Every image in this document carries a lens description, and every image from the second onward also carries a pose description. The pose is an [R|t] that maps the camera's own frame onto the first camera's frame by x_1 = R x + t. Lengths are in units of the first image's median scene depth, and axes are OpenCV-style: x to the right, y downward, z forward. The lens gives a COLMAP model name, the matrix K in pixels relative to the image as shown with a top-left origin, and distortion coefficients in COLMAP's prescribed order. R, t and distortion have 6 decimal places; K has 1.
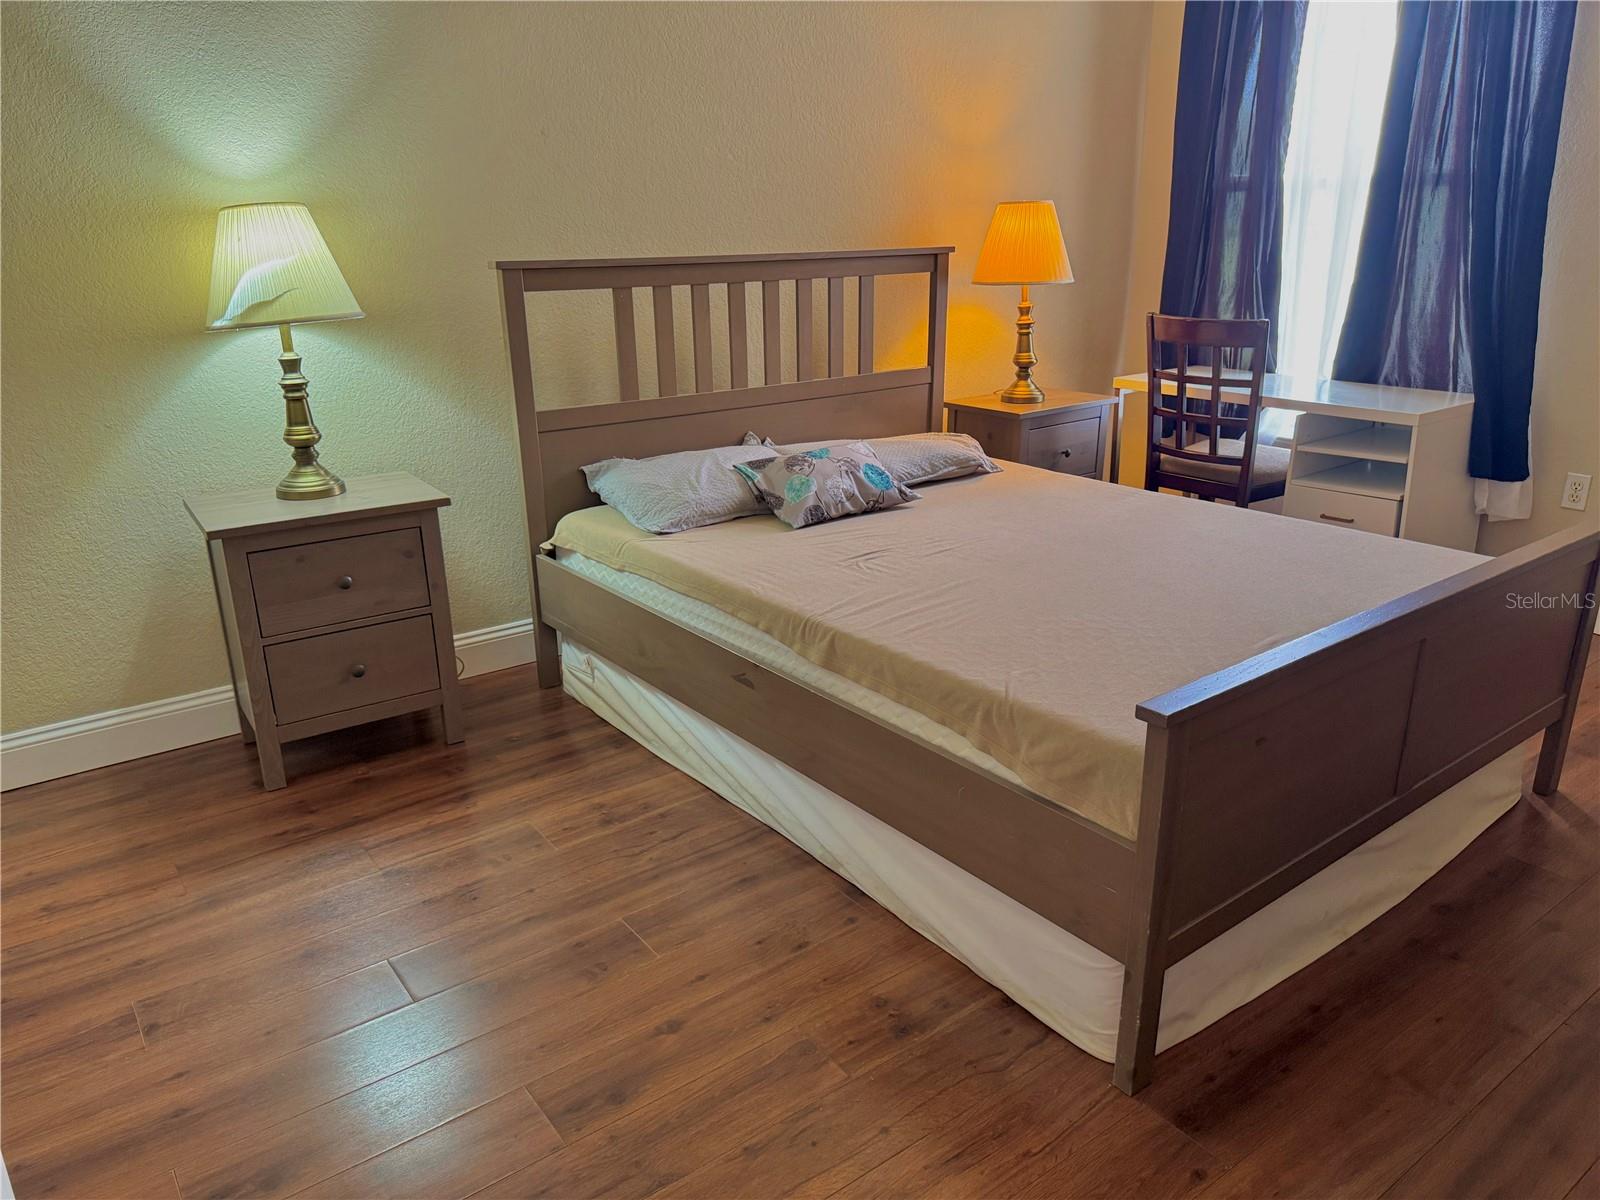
lens RADIAL K [[1124.7, 0, 794.1], [0, 1124.7, 602.3], [0, 0, 1]] dist [0.085702, -0.117651]
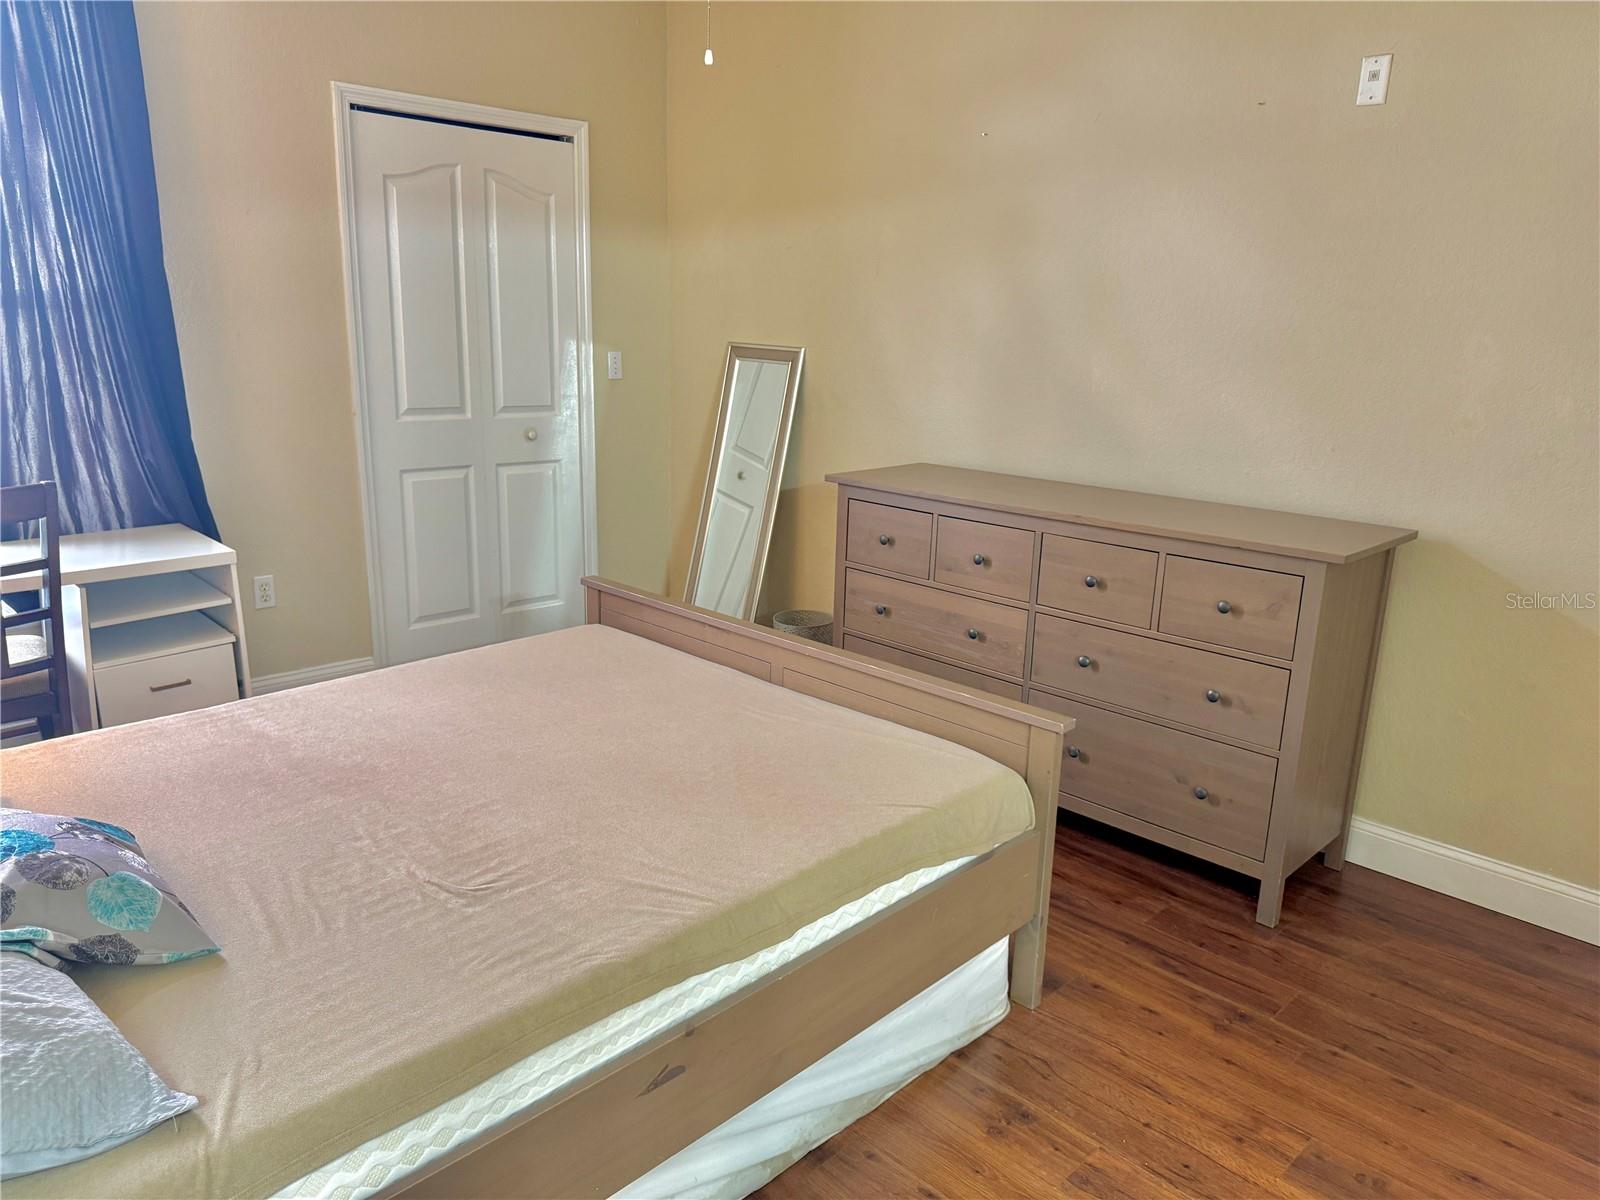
lens RADIAL K [[1124.7, 0, 794.1], [0, 1124.7, 602.3], [0, 0, 1]] dist [0.085702, -0.117651]
pose [[-0.151258, -0.238389, 0.959318, -0.443470], [0.291143, 0.916691, 0.273702, -0.243959], [-0.944646, 0.320698, -0.069251, 0.616114]]
